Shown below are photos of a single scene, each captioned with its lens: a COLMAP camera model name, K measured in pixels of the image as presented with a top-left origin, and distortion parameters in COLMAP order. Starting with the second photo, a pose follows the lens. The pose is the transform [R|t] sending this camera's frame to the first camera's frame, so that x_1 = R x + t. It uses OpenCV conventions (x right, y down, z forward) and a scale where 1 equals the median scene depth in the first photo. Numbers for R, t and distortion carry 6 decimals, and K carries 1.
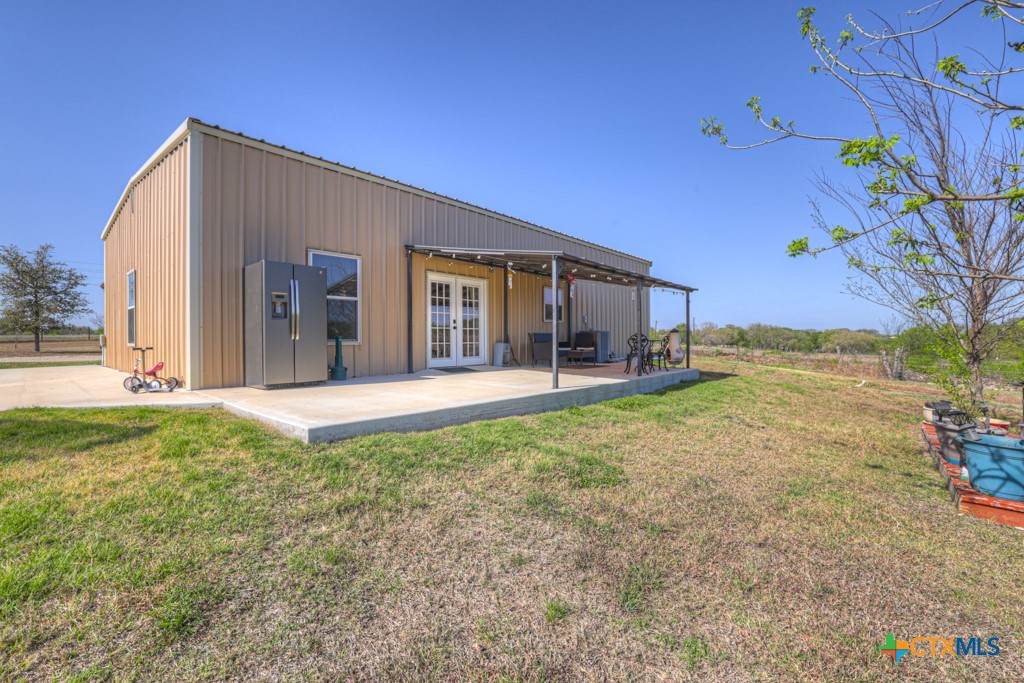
lens RADIAL K [[439.9, 0, 512.0], [0, 439.9, 341.5], [0, 0, 1]] dist [-0.052672, 0.020636]
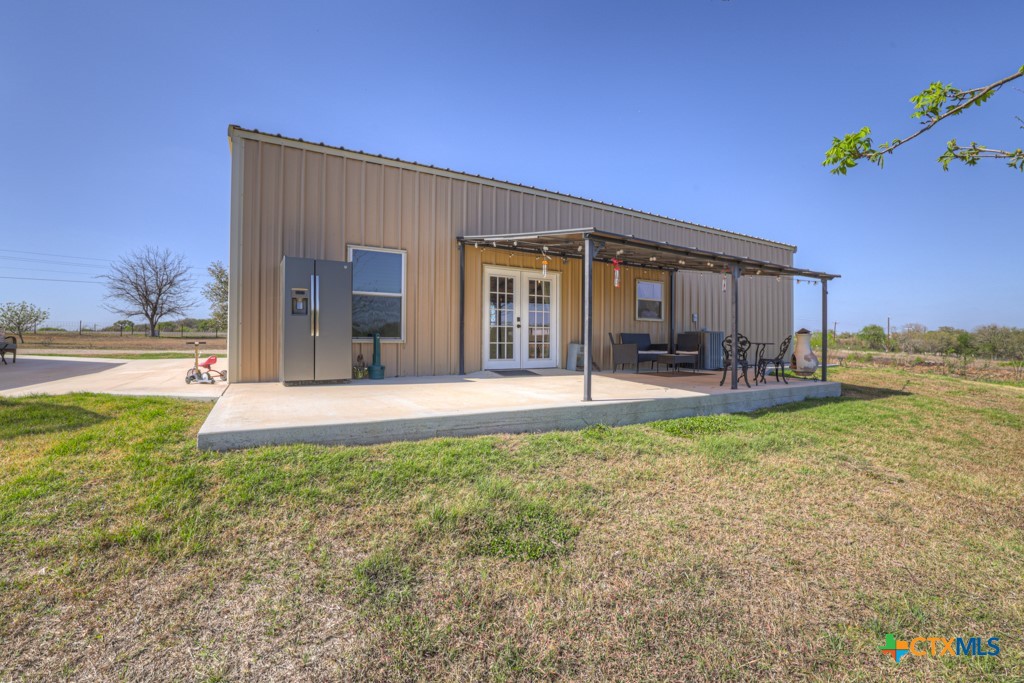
lens RADIAL K [[439.9, 0, 512.0], [0, 439.9, 341.5], [0, 0, 1]] dist [-0.052672, 0.020636]
pose [[0.944582, 0.013384, -0.328002, 0.167505], [-0.014514, 0.999894, -0.000998, 0.001538], [0.327954, 0.005703, 0.944677, 0.149496]]
